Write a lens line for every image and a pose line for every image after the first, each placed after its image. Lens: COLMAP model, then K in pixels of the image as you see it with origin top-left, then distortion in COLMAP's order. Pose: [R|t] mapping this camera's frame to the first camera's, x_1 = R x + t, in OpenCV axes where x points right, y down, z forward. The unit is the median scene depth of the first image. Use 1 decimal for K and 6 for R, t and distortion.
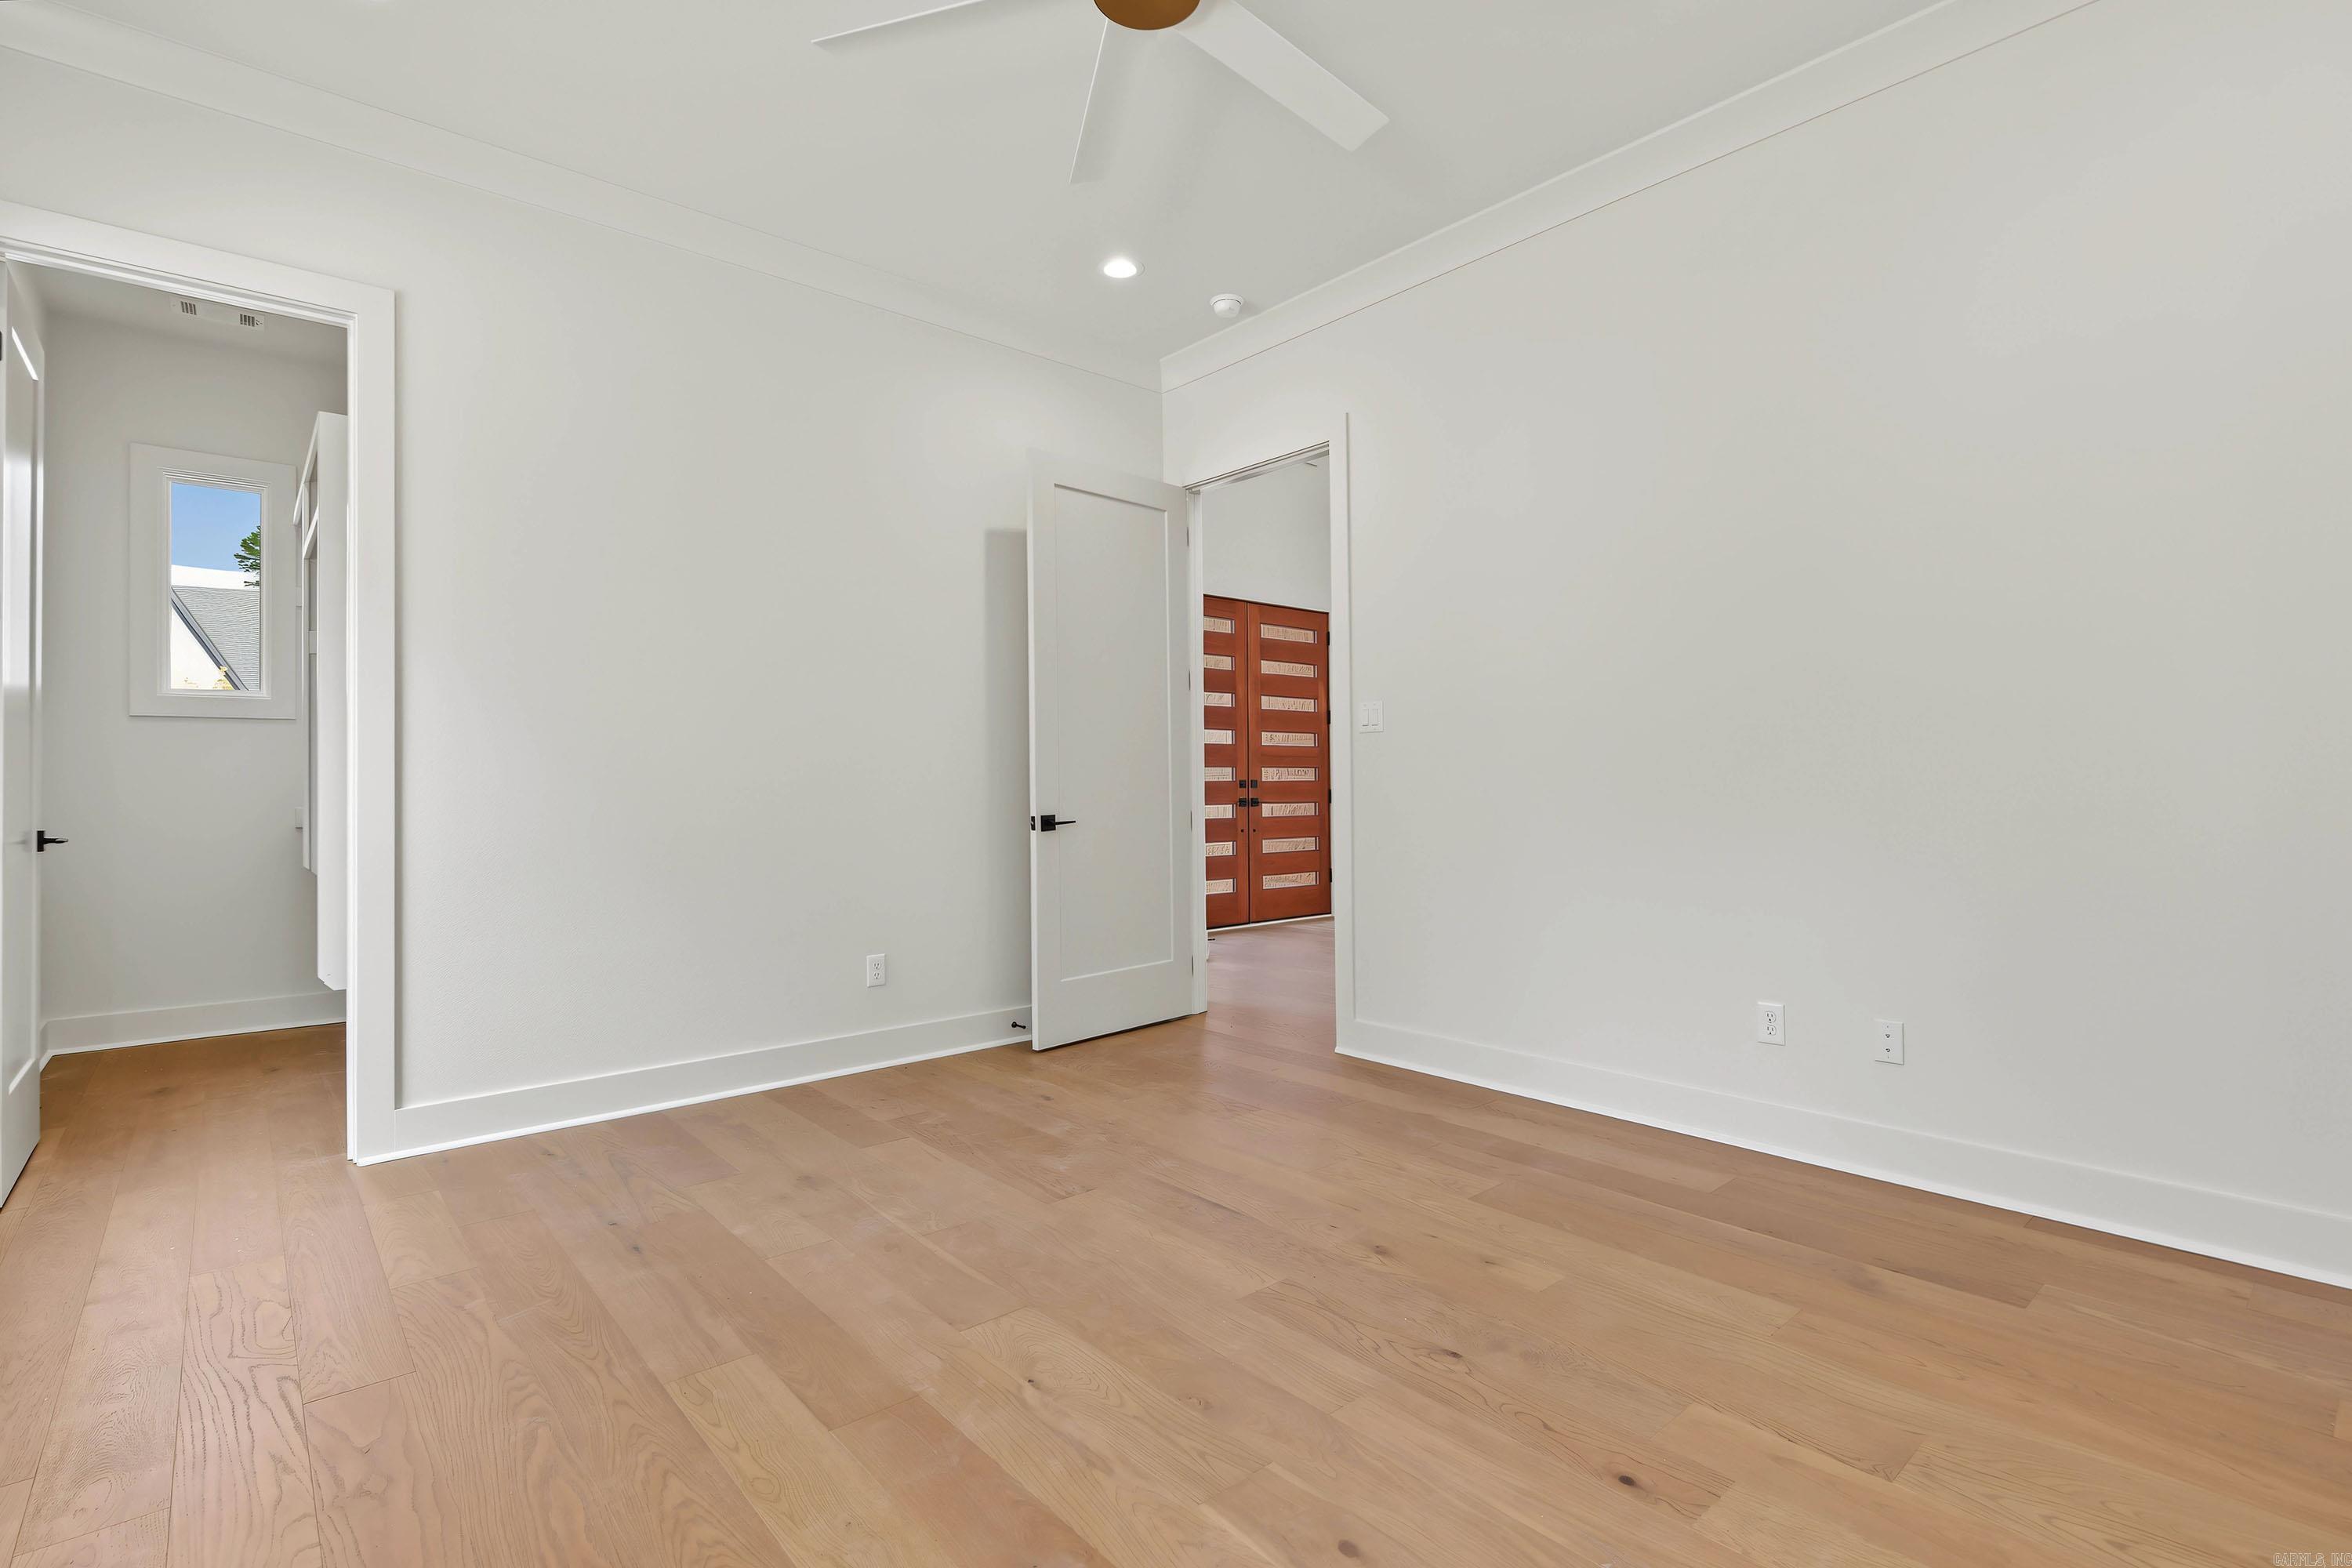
lens RADIAL K [[1047.2, 0, 1166.8], [0, 1047.2, 788.3], [0, 0, 1]] dist [-0.000520, -0.000622]
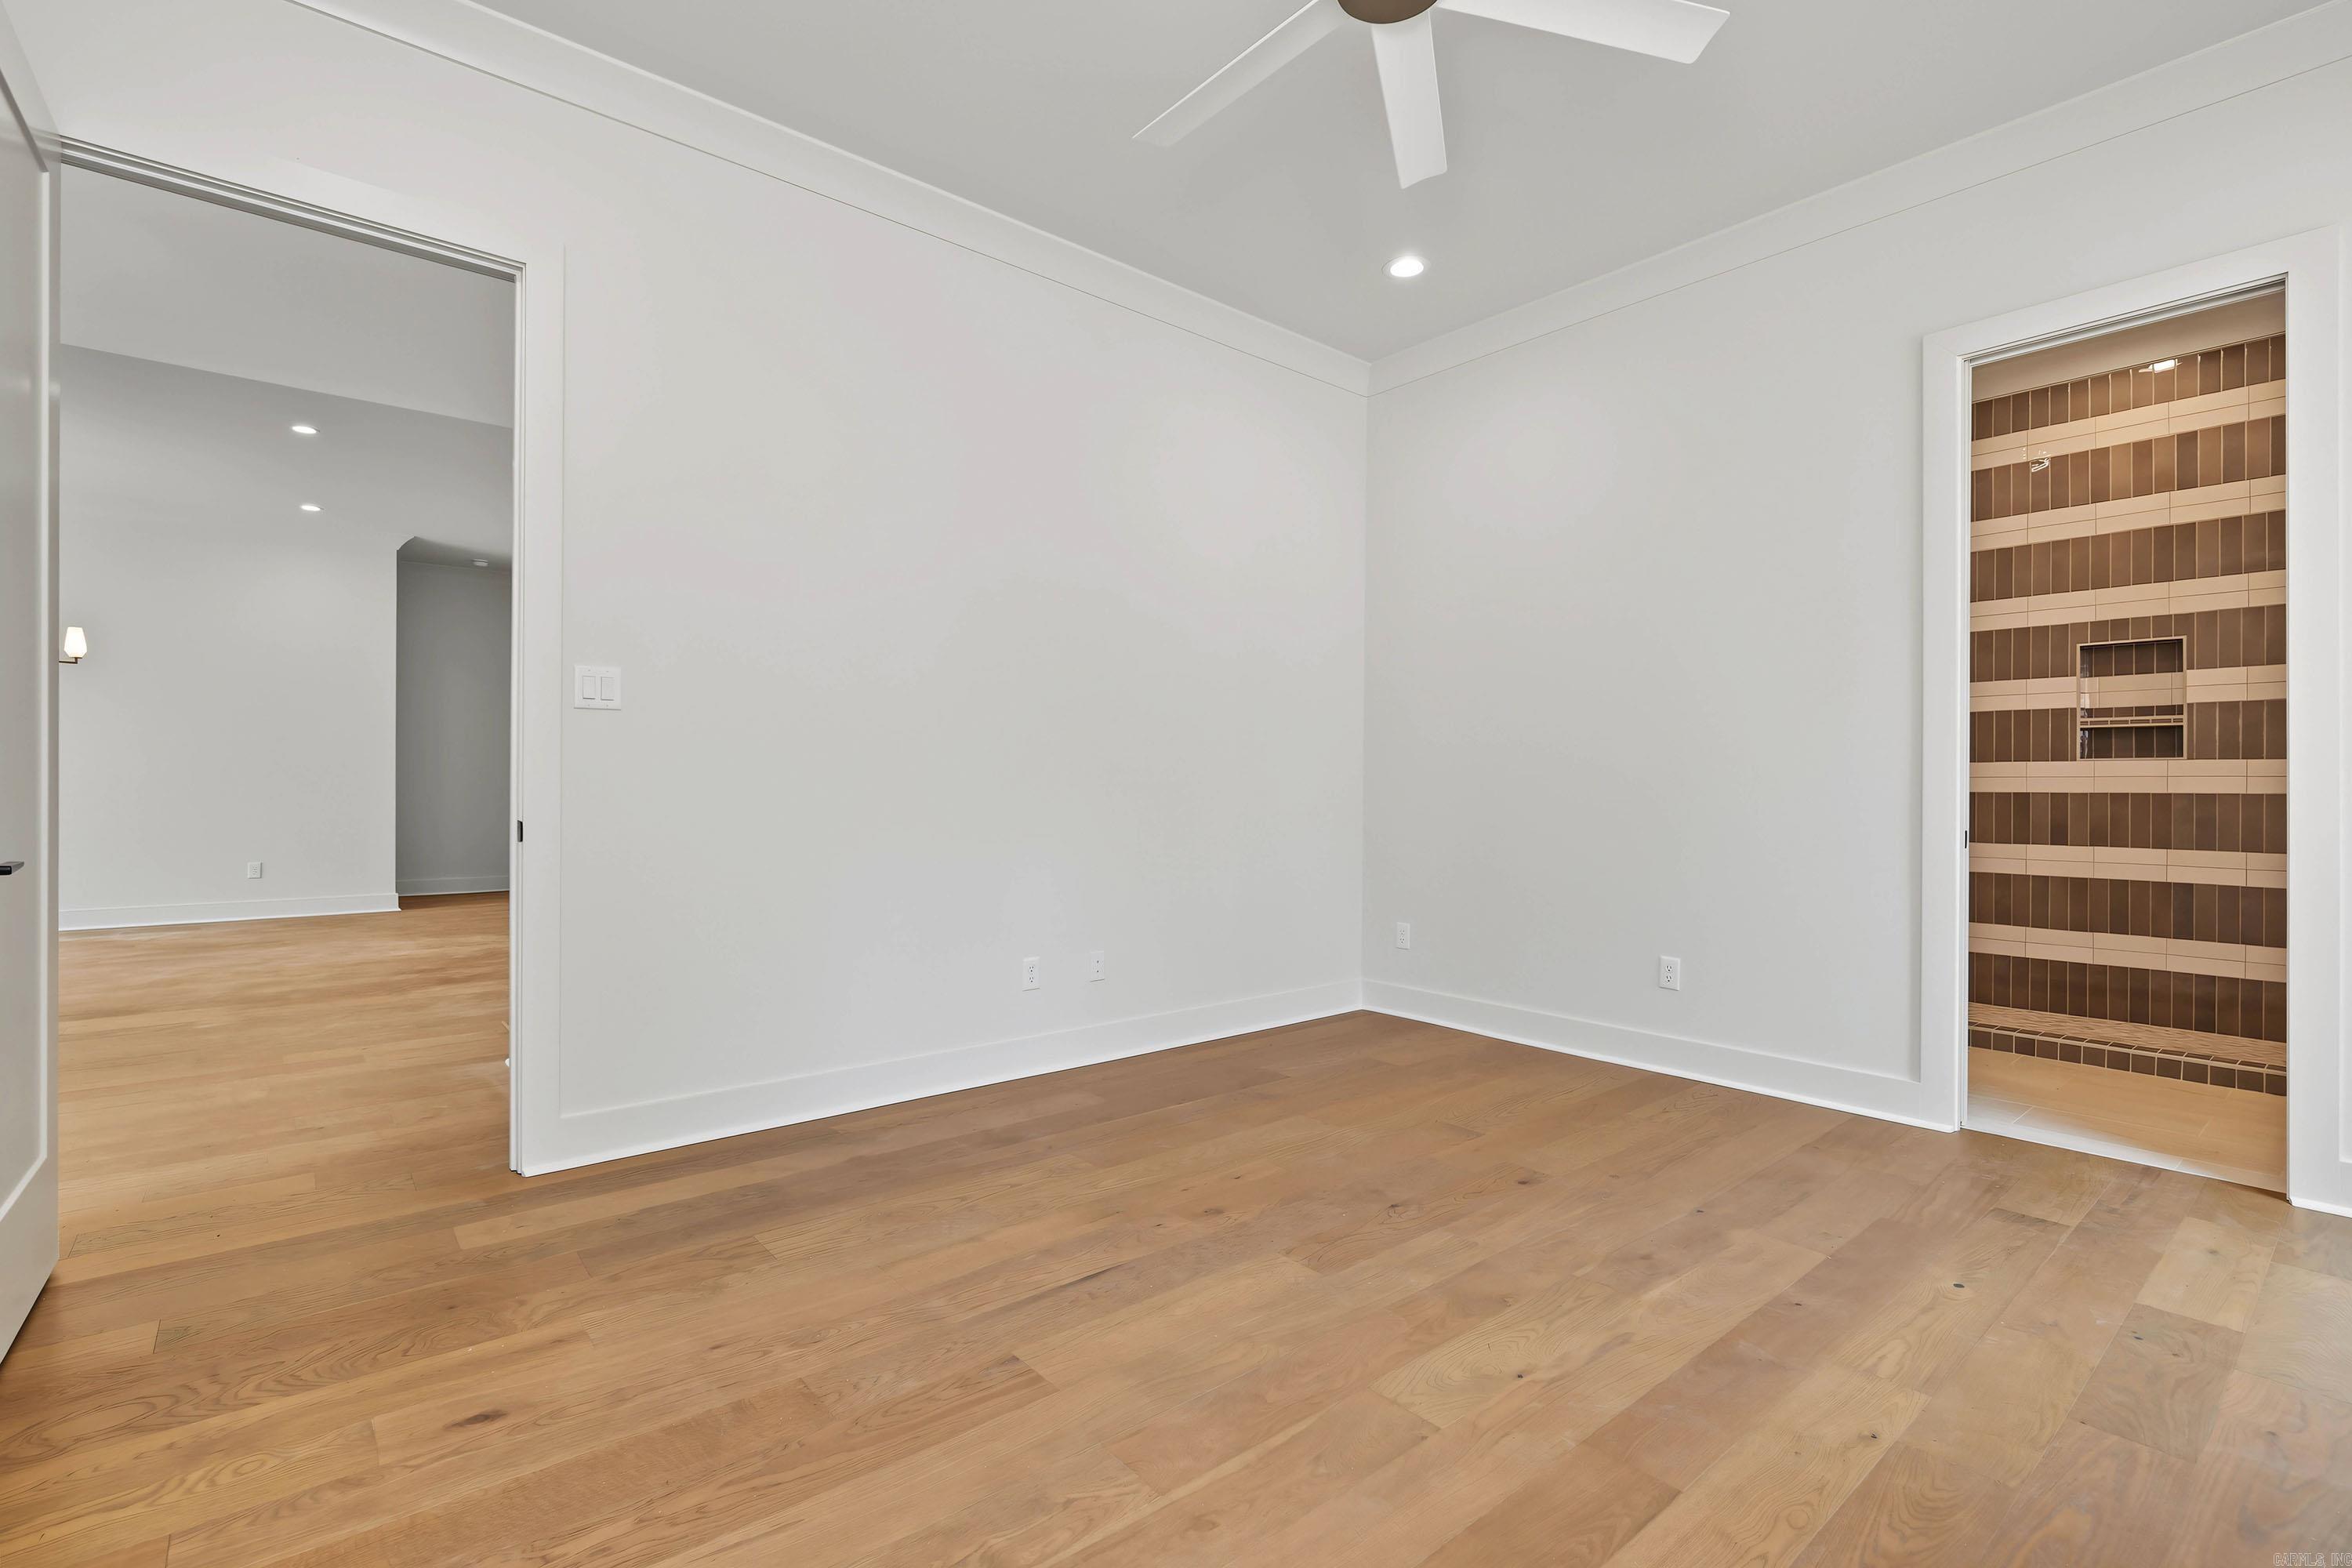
lens RADIAL K [[1047.2, 0, 1173.7], [0, 1047.2, 784.4], [0, 0, 1]] dist [-0.000520, -0.000622]
pose [[0.043145, 0.008530, 0.999032, -0.893718], [-0.004627, 0.999955, -0.008338, 0.005489], [-0.999058, -0.004263, 0.043182, 0.999585]]
